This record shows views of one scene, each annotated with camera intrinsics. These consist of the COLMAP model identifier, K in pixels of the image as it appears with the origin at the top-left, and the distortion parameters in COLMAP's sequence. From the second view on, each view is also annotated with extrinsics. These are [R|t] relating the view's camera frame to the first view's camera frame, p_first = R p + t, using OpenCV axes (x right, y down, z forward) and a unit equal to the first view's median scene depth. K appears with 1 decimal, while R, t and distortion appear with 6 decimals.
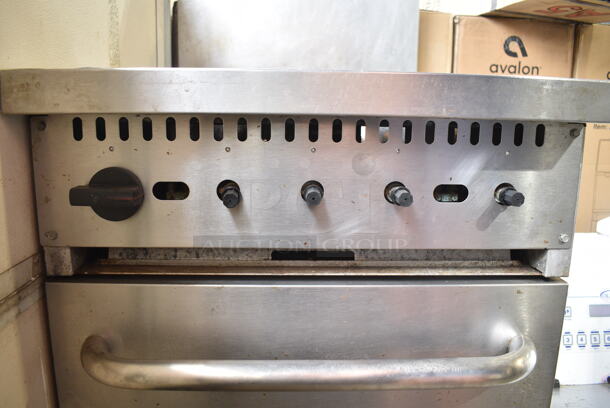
lens RADIAL K [[475.4, 0, 305.0], [0, 475.4, 204.0], [0, 0, 1]] dist [-0.087618, 0.001758]
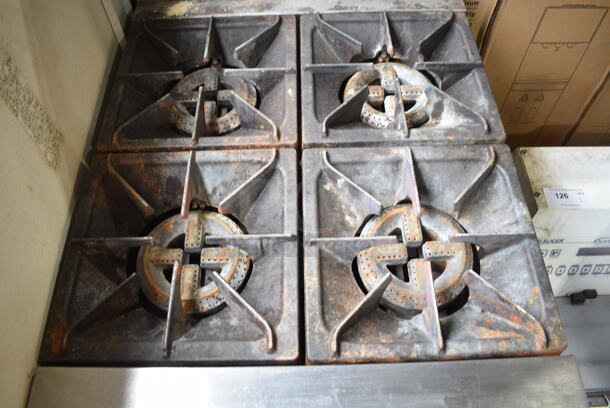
lens RADIAL K [[472.6, 0, 305.0], [0, 472.6, 204.0], [0, 0, 1]] dist [-0.093783, 0.000133]
pose [[0.999006, -0.002699, -0.044485, 0.062028], [0.034736, 0.672529, 0.739255, -1.220295], [0.027922, -0.740065, 0.671955, 0.647654]]
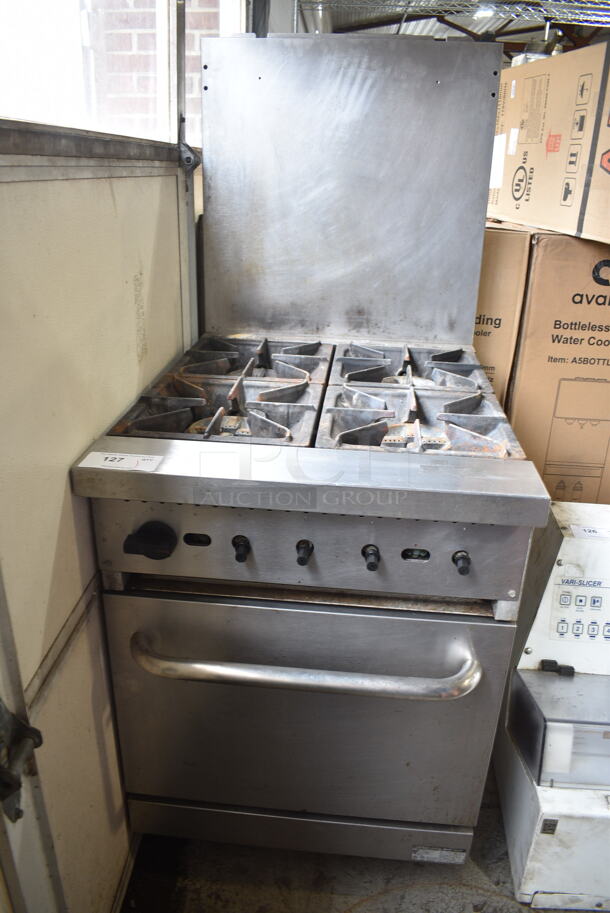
lens RADIAL K [[707.3, 0, 305.0], [0, 707.3, 456.5], [0, 0, 1]] dist [-0.093783, 0.000133]
pose [[0.991074, 0.061808, -0.118118, 0.220404], [-0.034936, 0.975477, 0.217313, -0.662733], [0.128653, -0.211246, 0.968929, -0.774676]]
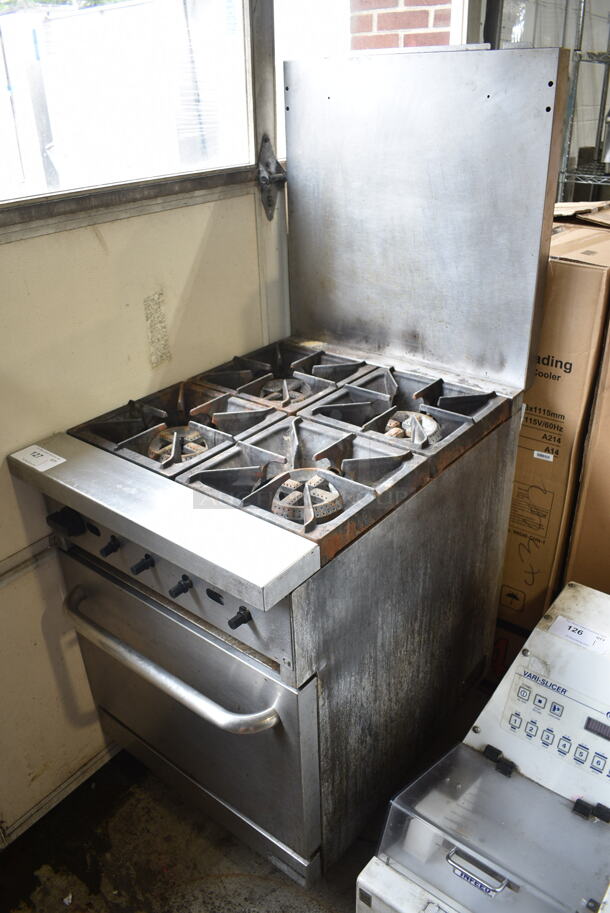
lens RADIAL K [[707.3, 0, 305.0], [0, 707.3, 456.5], [0, 0, 1]] dist [-0.093783, 0.000133]
pose [[0.755887, 0.274017, -0.594600, 1.569605], [-0.077036, 0.939116, 0.334852, -1.087564], [0.650154, -0.207305, 0.730975, -0.224895]]
